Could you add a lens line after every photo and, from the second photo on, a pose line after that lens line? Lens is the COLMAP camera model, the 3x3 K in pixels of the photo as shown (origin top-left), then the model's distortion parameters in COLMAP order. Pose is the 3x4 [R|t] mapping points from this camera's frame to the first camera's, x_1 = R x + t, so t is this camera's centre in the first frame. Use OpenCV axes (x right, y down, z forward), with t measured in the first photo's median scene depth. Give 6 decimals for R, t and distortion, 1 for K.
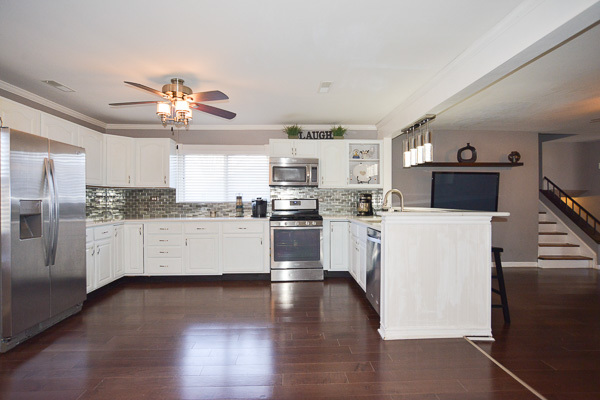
lens RADIAL K [[310.1, 0, 300.0], [0, 310.1, 200.0], [0, 0, 1]] dist [-0.016925, 0.000410]
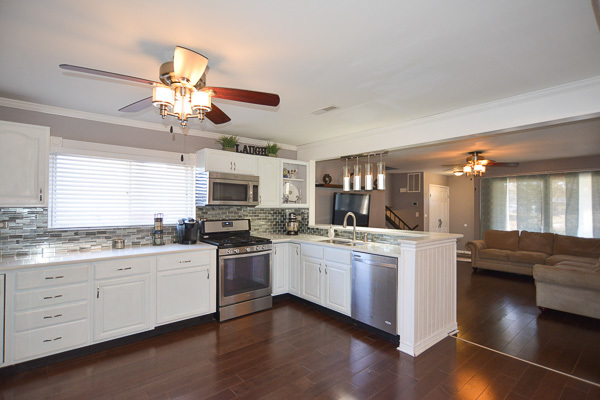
lens RADIAL K [[296.7, 0, 300.0], [0, 296.7, 200.0], [0, 0, 1]] dist [-0.011056, 0.000843]
pose [[0.788140, 0.015843, 0.615292, -0.383327], [-0.004896, 0.999798, -0.019472, -0.045035], [-0.615477, 0.012335, 0.788059, 0.224107]]
